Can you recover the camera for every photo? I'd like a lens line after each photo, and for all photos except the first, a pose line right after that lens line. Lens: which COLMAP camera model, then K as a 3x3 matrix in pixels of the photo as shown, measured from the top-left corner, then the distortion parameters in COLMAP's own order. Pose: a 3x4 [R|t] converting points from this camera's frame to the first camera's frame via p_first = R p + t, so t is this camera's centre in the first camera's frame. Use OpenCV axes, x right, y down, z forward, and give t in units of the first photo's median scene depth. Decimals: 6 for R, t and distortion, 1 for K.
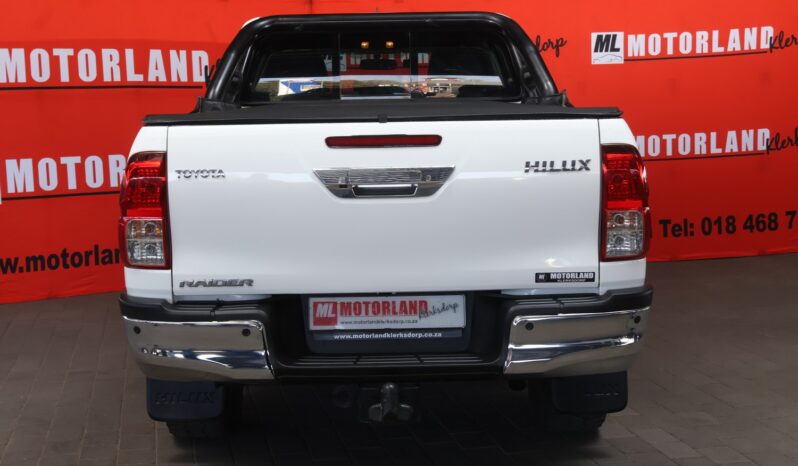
lens RADIAL K [[1210.5, 0, 397.1], [0, 1210.5, 233.1], [0, 0, 1]] dist [-0.031883, 0.000000]
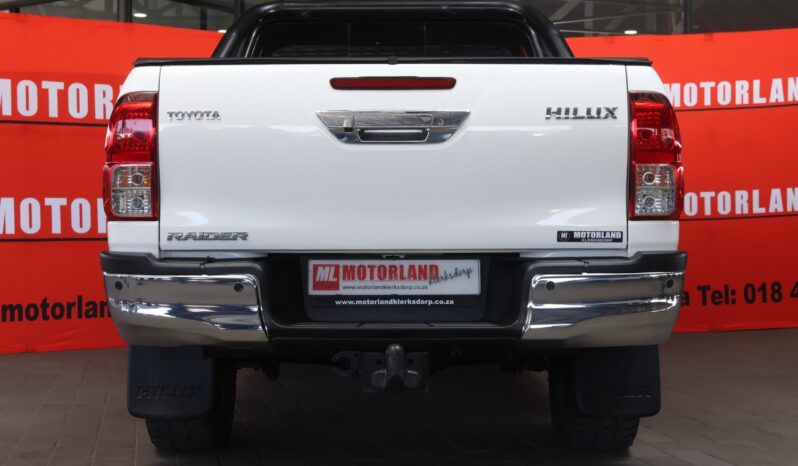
lens RADIAL K [[1320.3, 0, 401.0], [0, 1320.3, 232.9], [0, 0, 1]] dist [-0.003304, 0.000000]
pose [[0.999850, 0.014090, -0.010059, 0.006534], [-0.015126, 0.993628, -0.111691, 0.146154], [0.008421, 0.111826, 0.993692, 0.009799]]
